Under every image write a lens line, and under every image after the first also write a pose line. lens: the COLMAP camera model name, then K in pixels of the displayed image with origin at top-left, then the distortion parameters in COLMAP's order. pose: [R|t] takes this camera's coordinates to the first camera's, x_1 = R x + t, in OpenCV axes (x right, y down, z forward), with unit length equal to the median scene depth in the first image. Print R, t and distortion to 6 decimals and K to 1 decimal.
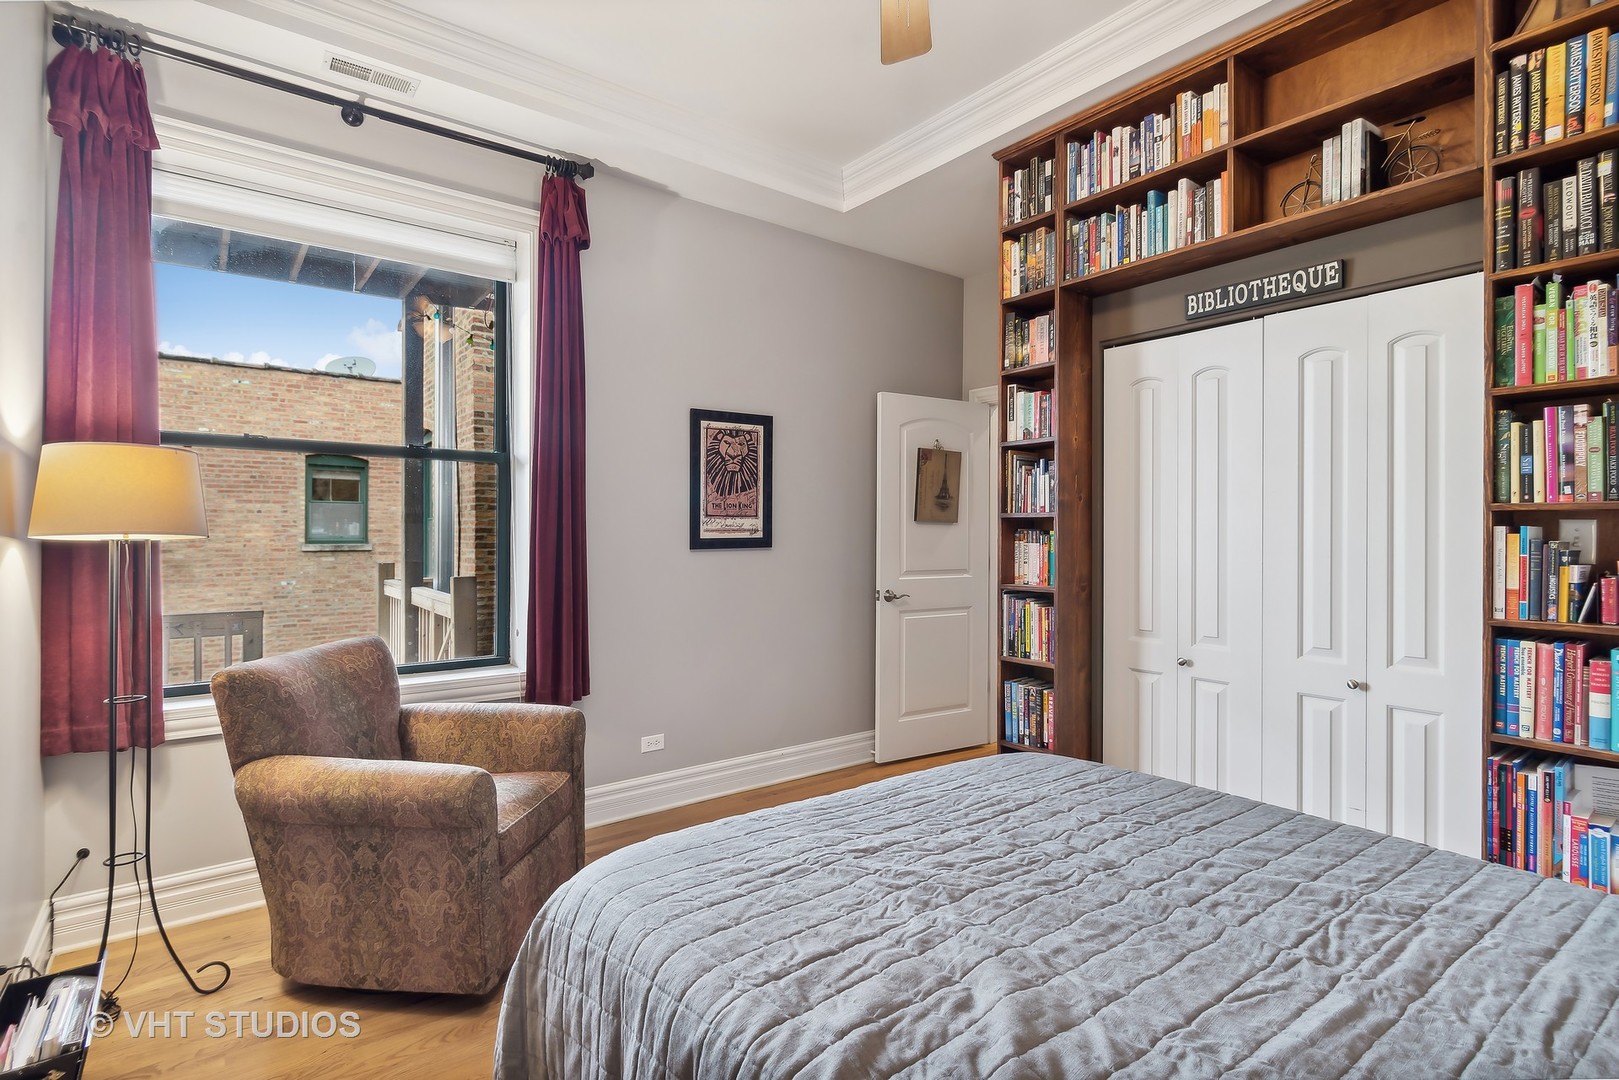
lens RADIAL K [[810.3, 0, 806.4], [0, 810.3, 531.4], [0, 0, 1]] dist [0.000053, 0.000222]
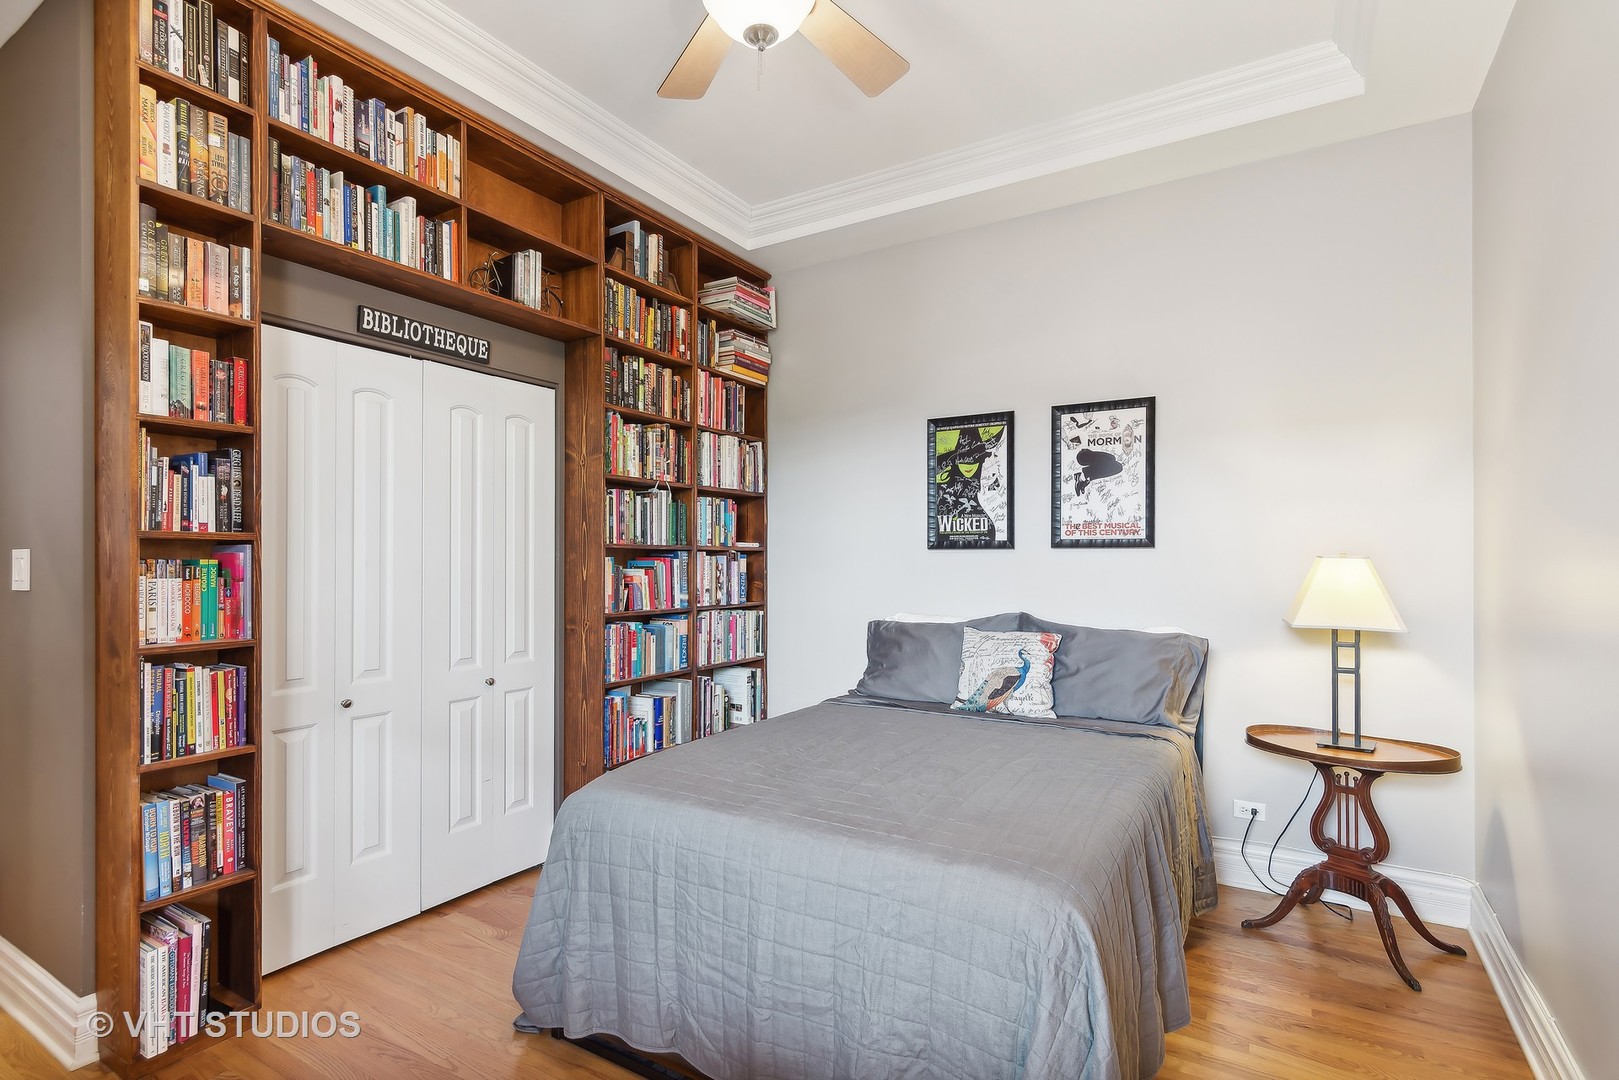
lens RADIAL K [[786.1, 0, 807.6], [0, 786.1, 556.6], [0, 0, 1]] dist [0.004305, -0.002163]
pose [[-0.365591, 0.004316, 0.930766, -0.566517], [-0.000127, 0.999989, -0.004687, 0.000214], [-0.930776, -0.001832, -0.365586, 0.871430]]
